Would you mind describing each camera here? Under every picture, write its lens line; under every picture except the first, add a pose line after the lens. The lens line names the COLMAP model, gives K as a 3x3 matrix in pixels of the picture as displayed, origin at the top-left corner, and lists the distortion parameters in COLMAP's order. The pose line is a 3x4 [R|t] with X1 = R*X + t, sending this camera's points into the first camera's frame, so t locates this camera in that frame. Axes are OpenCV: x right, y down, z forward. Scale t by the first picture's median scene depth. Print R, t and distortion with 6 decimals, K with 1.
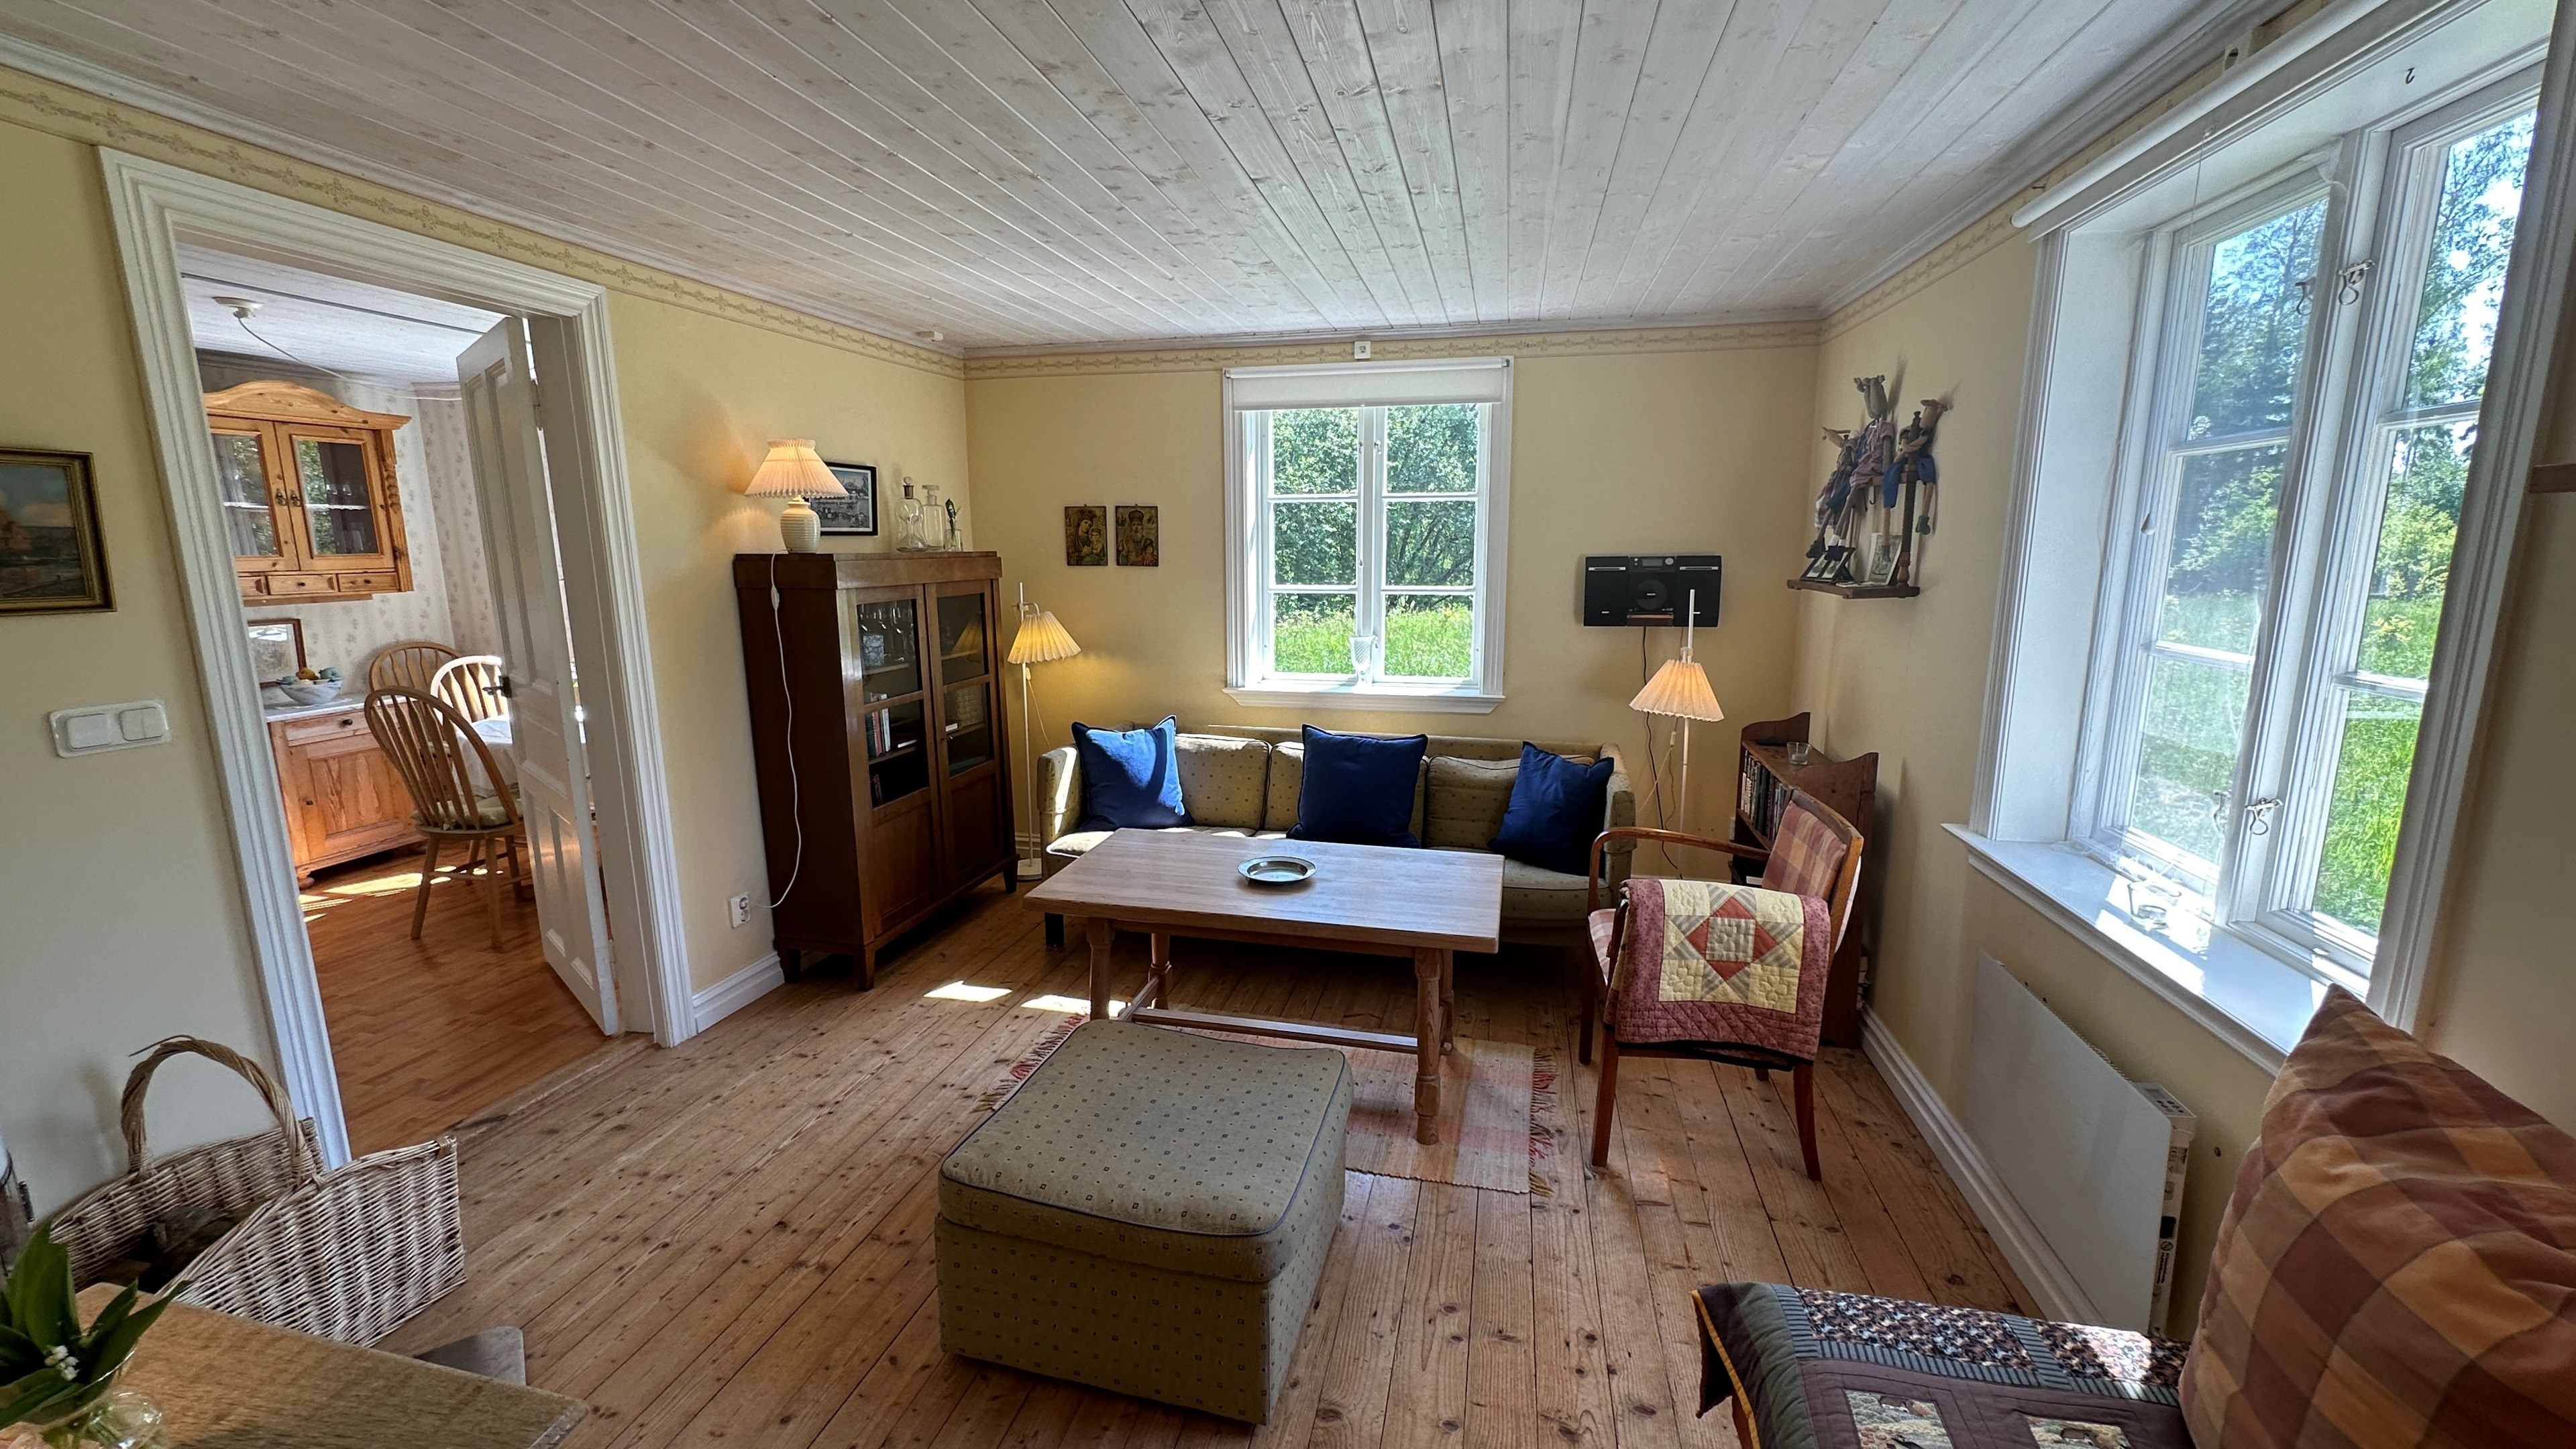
lens RADIAL K [[1024.0, 0, 1290.3], [0, 1024.0, 729.5], [0, 0, 1]] dist [-0.004606, 0.000699]
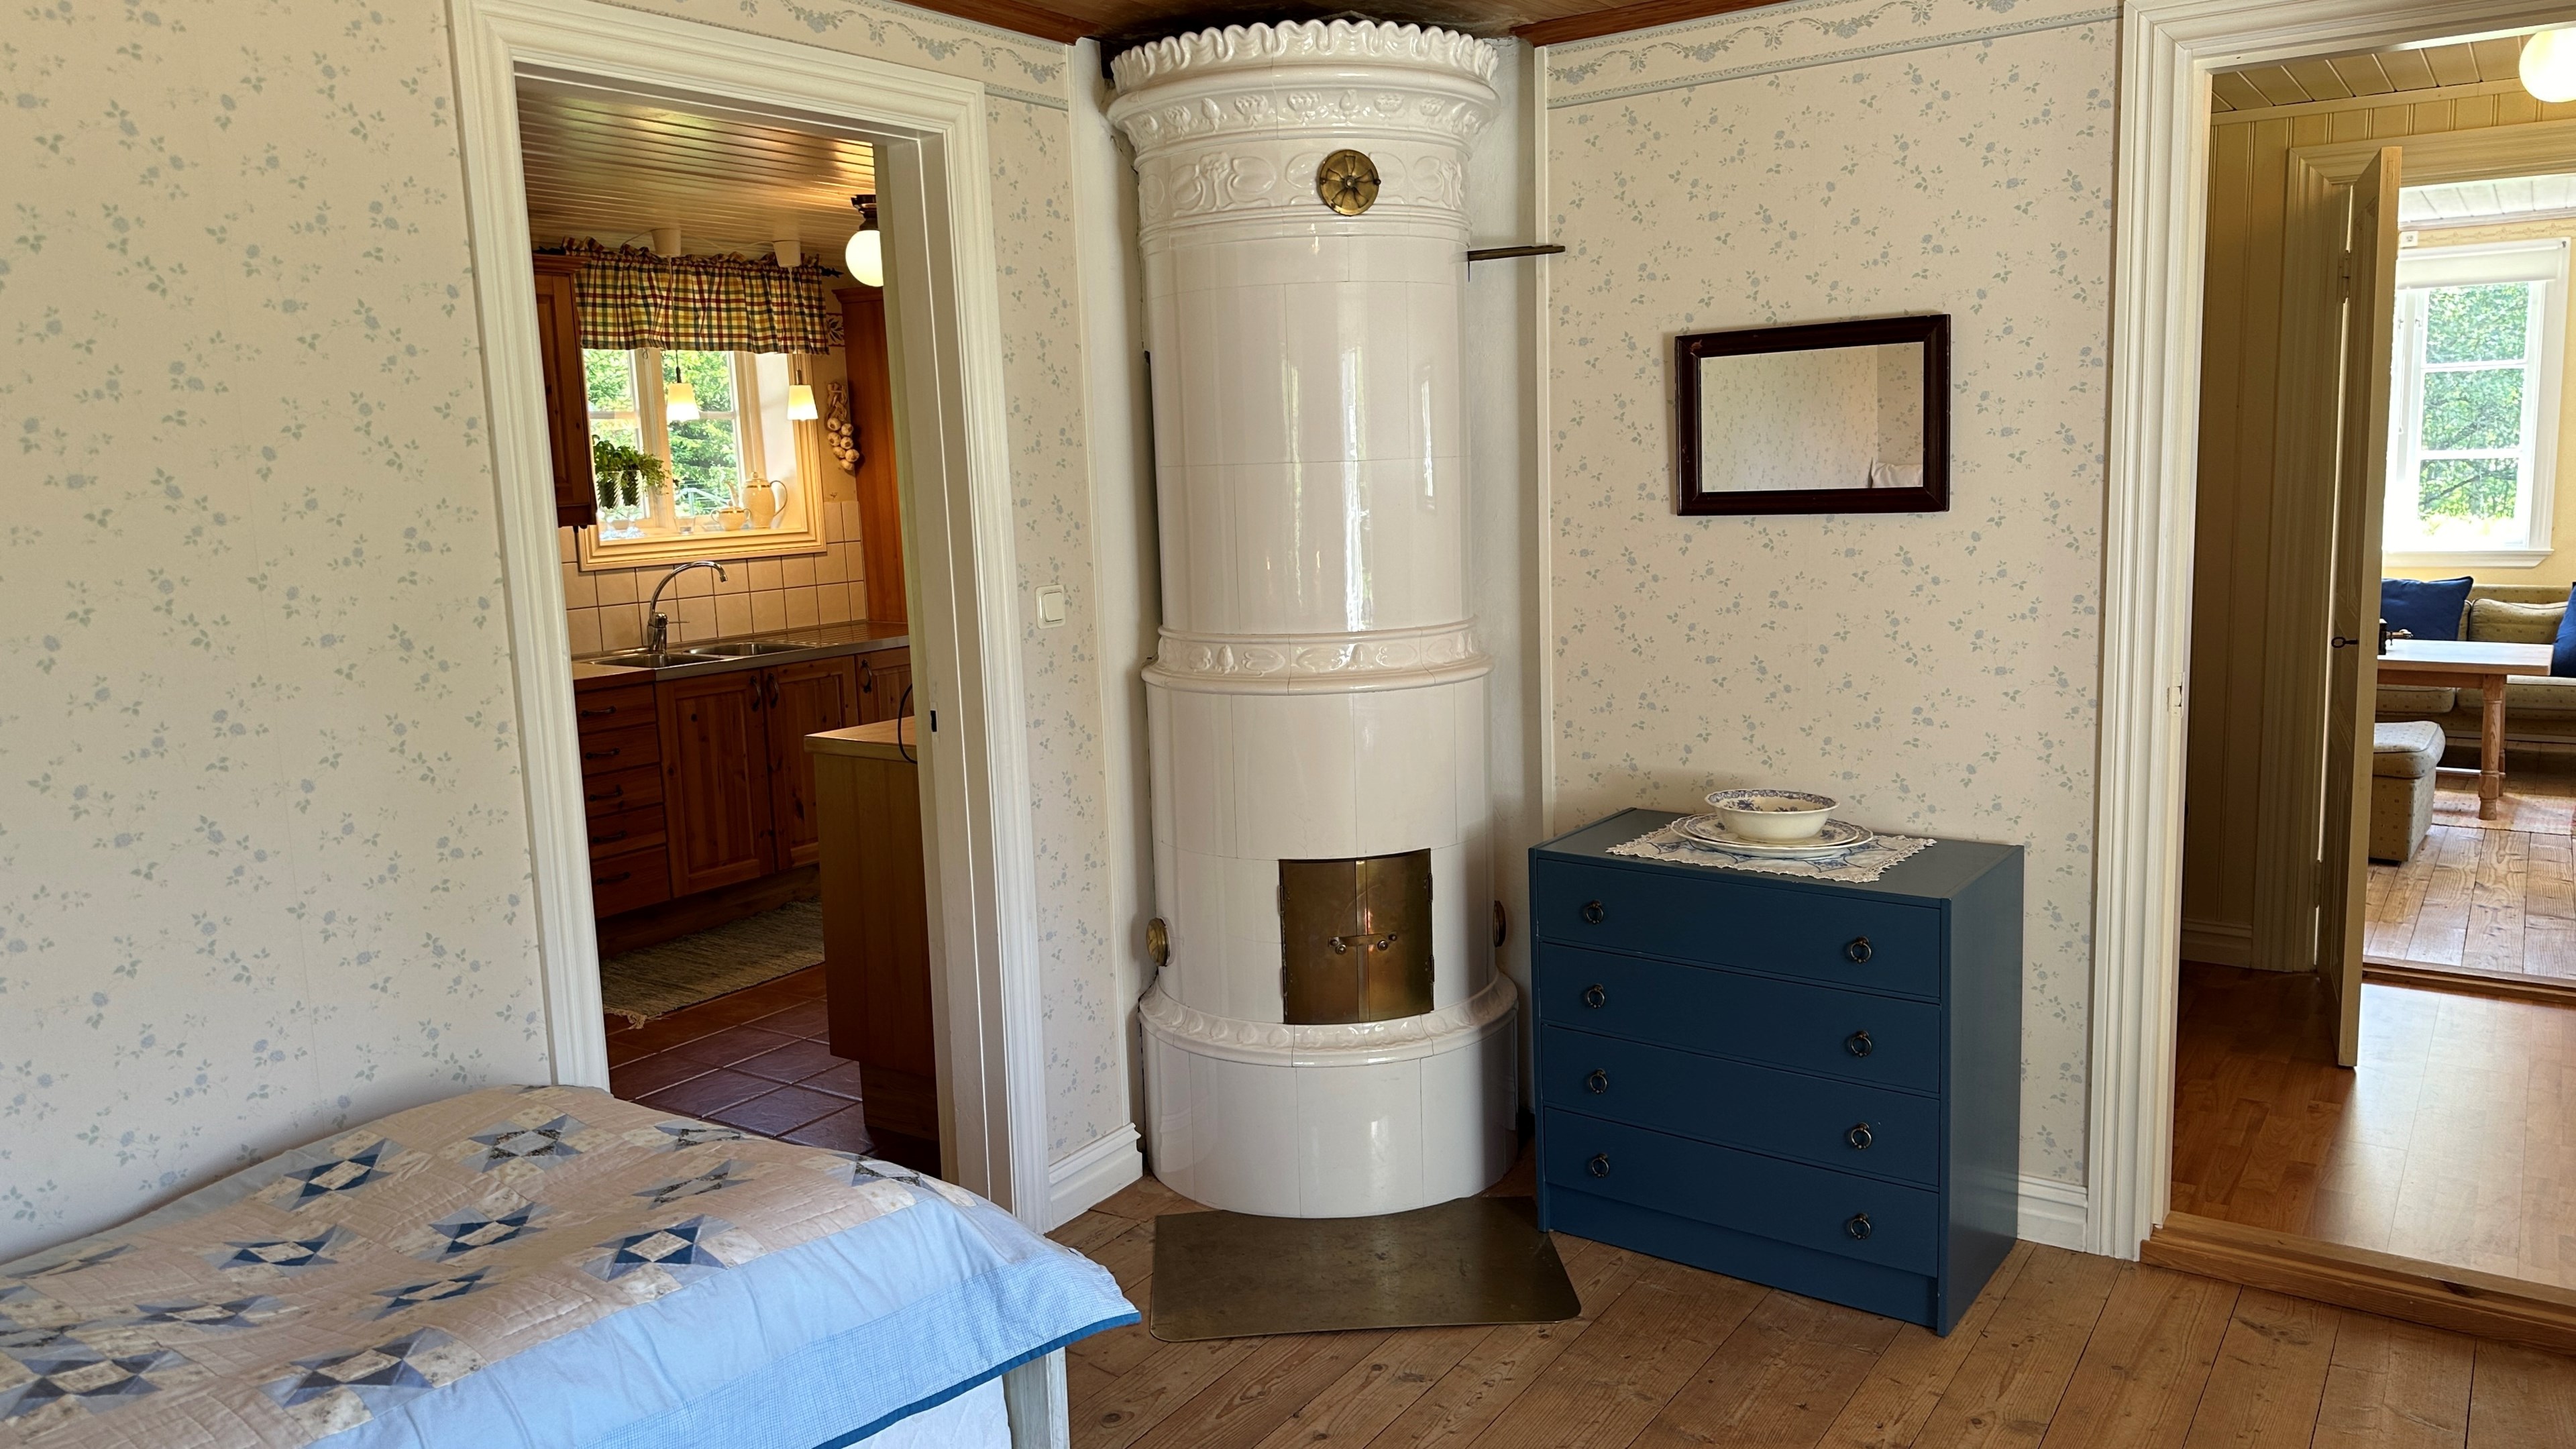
lens RADIAL K [[1797.3, 0, 1269.3], [0, 1797.3, 728.4], [0, 0, 1]] dist [0.061755, -0.083030]
pose [[0.920344, 0.030941, -0.389884, -0.360632], [-0.039882, 0.999094, -0.014856, 0.302567], [0.389071, 0.029222, 0.920744, -1.625331]]
